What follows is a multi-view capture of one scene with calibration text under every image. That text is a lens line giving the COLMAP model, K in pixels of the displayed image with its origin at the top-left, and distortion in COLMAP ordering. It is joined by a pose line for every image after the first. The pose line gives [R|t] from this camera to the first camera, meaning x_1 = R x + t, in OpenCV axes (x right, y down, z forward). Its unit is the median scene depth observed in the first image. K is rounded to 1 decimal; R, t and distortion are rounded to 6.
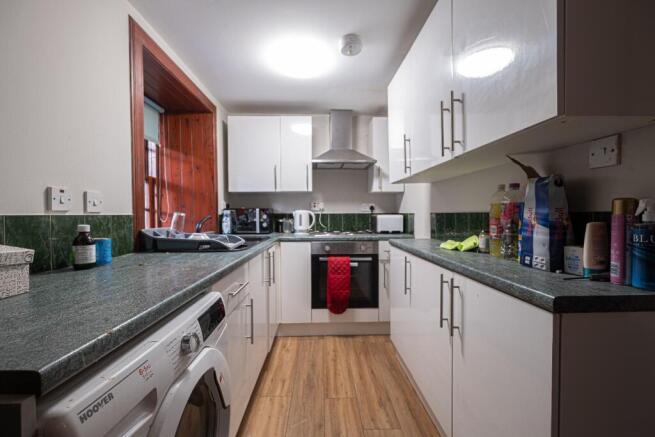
lens RADIAL K [[288.5, 0, 326.5], [0, 288.5, 218.6], [0, 0, 1]] dist [-0.003412, 0.000248]
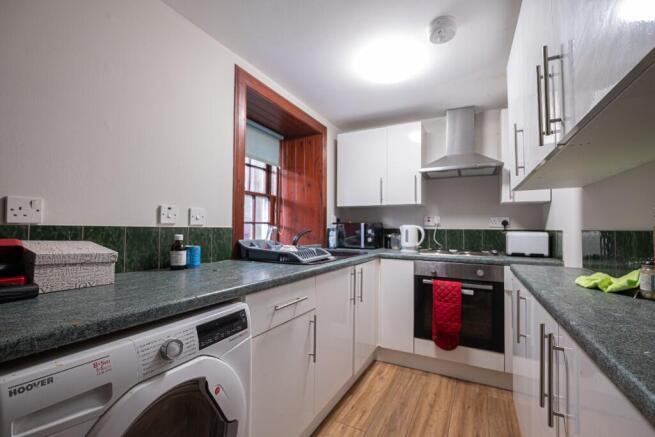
lens RADIAL K [[288.5, 0, 326.8], [0, 288.5, 219.6], [0, 0, 1]] dist [-0.003412, 0.000248]
pose [[0.871424, -0.000600, -0.490529, 0.168137], [-0.022305, 0.998916, -0.040847, -0.003685], [0.490022, 0.046536, 0.870467, 0.102776]]
